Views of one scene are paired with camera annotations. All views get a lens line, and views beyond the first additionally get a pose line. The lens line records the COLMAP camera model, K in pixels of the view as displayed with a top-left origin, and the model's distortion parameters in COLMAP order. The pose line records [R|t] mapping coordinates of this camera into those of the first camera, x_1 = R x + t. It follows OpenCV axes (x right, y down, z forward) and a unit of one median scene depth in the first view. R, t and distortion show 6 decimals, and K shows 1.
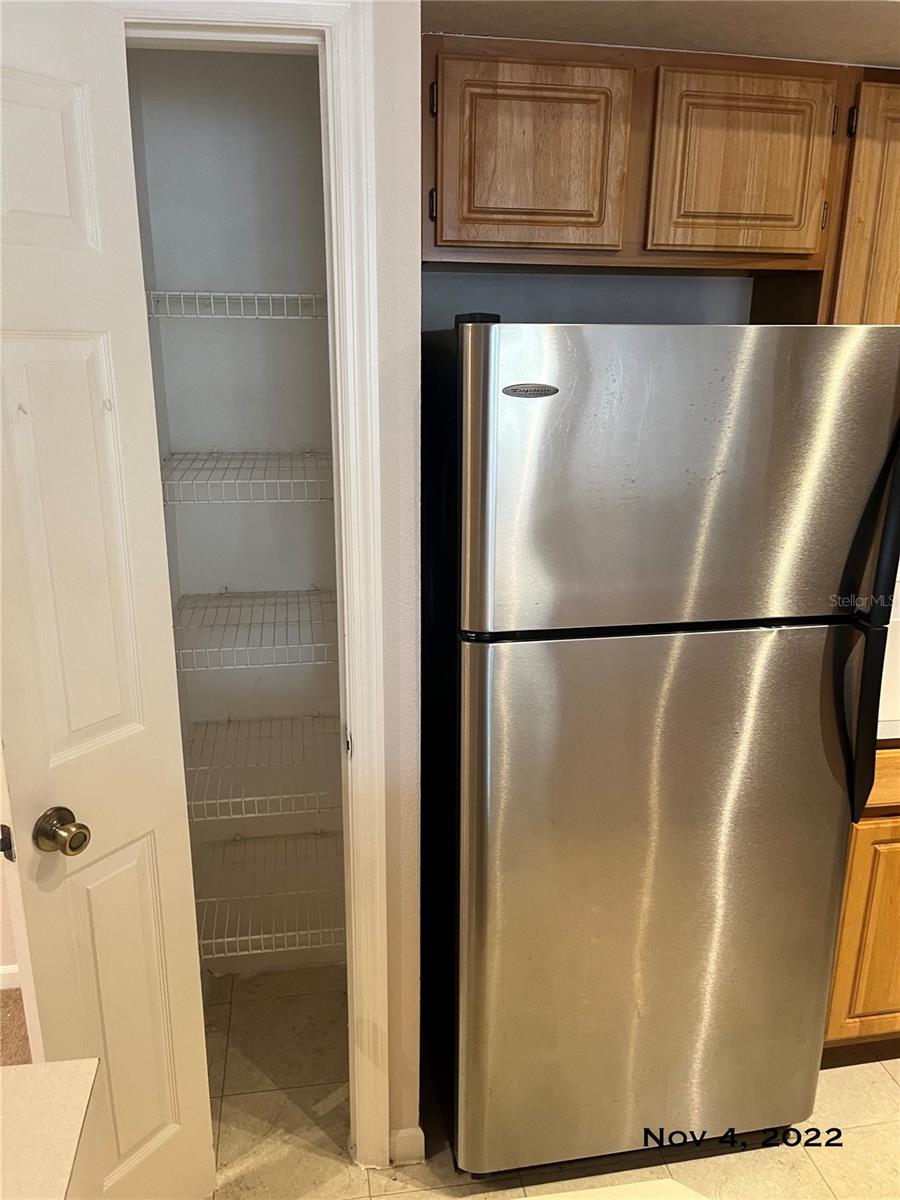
lens RADIAL K [[906.0, 0, 459.3], [0, 906.0, 600.2], [0, 0, 1]] dist [0.071219, -0.097028]
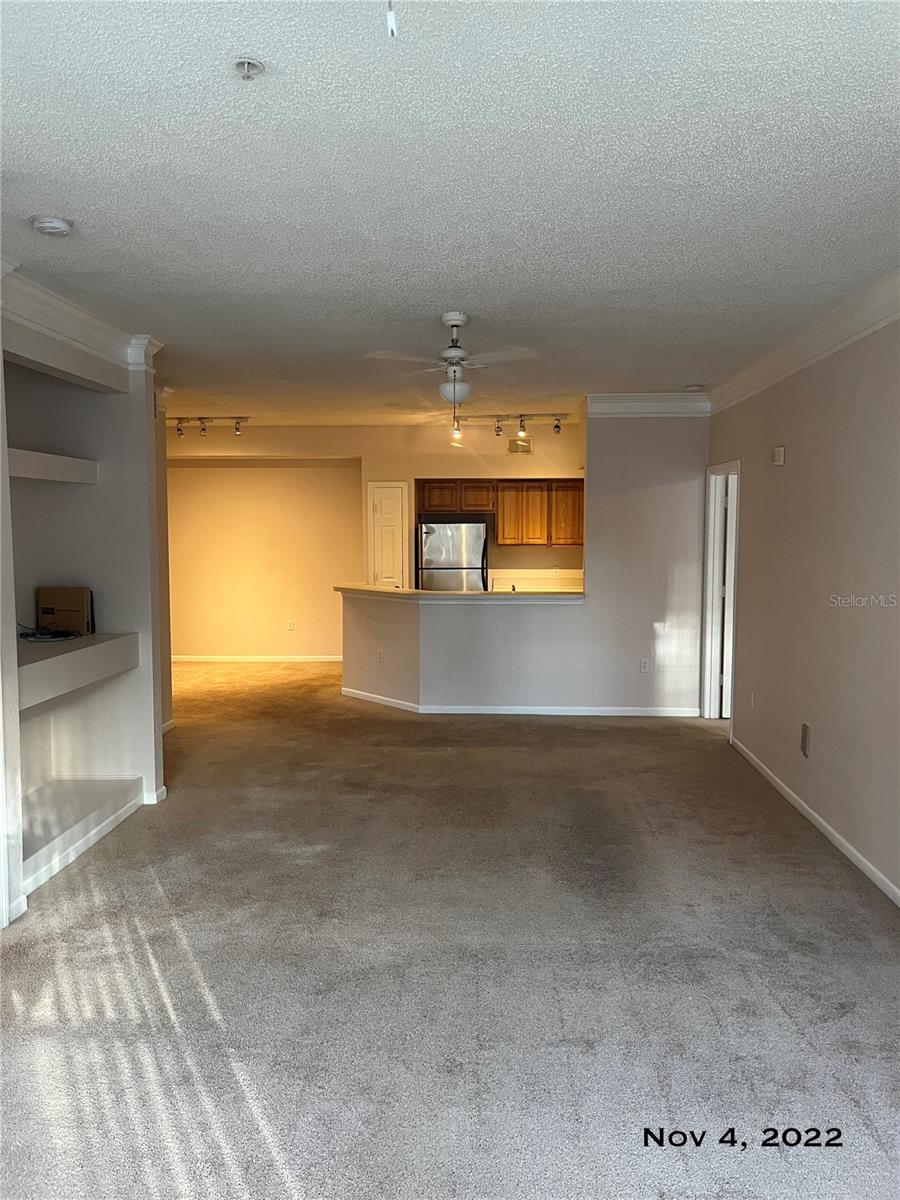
lens RADIAL K [[906.0, 0, 459.3], [0, 906.0, 600.2], [0, 0, 1]] dist [0.071219, -0.097028]
pose [[0.975312, 0.007974, -0.220686, 1.516118], [-0.051624, 0.979890, -0.192744, 1.320534], [0.214711, 0.199378, 0.956111, -4.517257]]
